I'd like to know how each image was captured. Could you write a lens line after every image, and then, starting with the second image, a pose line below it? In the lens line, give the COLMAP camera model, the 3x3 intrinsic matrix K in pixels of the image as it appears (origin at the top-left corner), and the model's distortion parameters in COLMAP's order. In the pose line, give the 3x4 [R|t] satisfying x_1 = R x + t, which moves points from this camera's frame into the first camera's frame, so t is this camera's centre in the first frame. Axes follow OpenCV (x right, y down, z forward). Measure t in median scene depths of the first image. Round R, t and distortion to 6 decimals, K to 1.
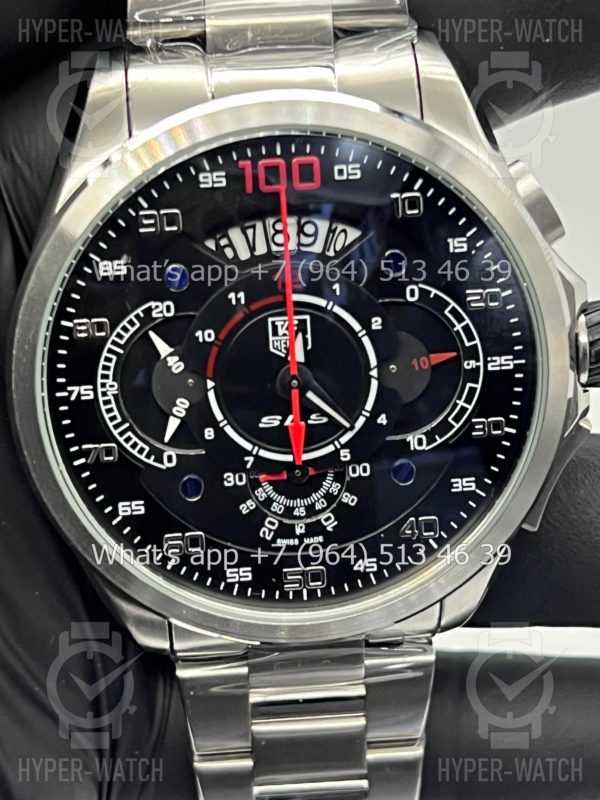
lens RADIAL K [[1777.7, 0, 301.2], [0, 1777.7, 399.3], [0, 0, 1]] dist [0.138027, 0.000000]
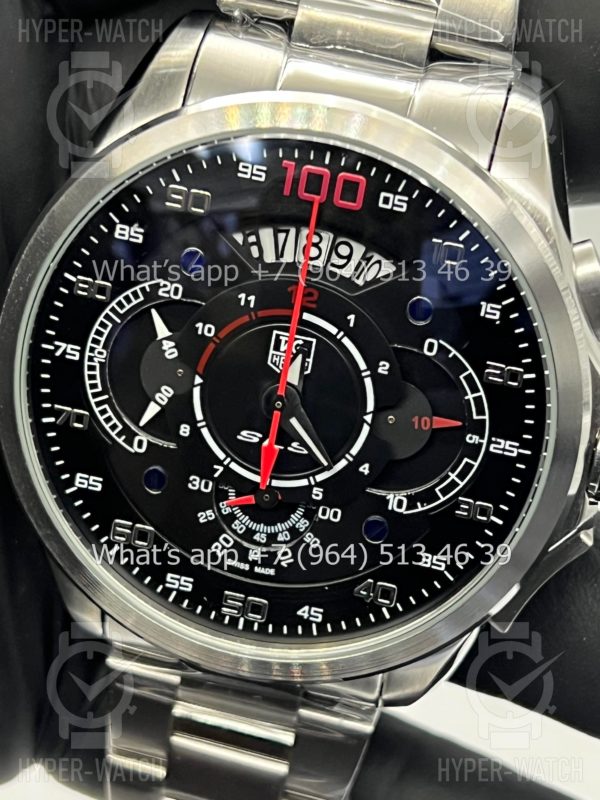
lens RADIAL K [[1777.7, 0, 298.9], [0, 1777.7, 401.3], [0, 0, 1]] dist [0.138027, 0.000000]
pose [[0.947894, 0.282869, -0.146569, 0.140550], [-0.281007, 0.959114, 0.033695, -0.044535], [0.150107, 0.009248, 0.988626, 0.077498]]
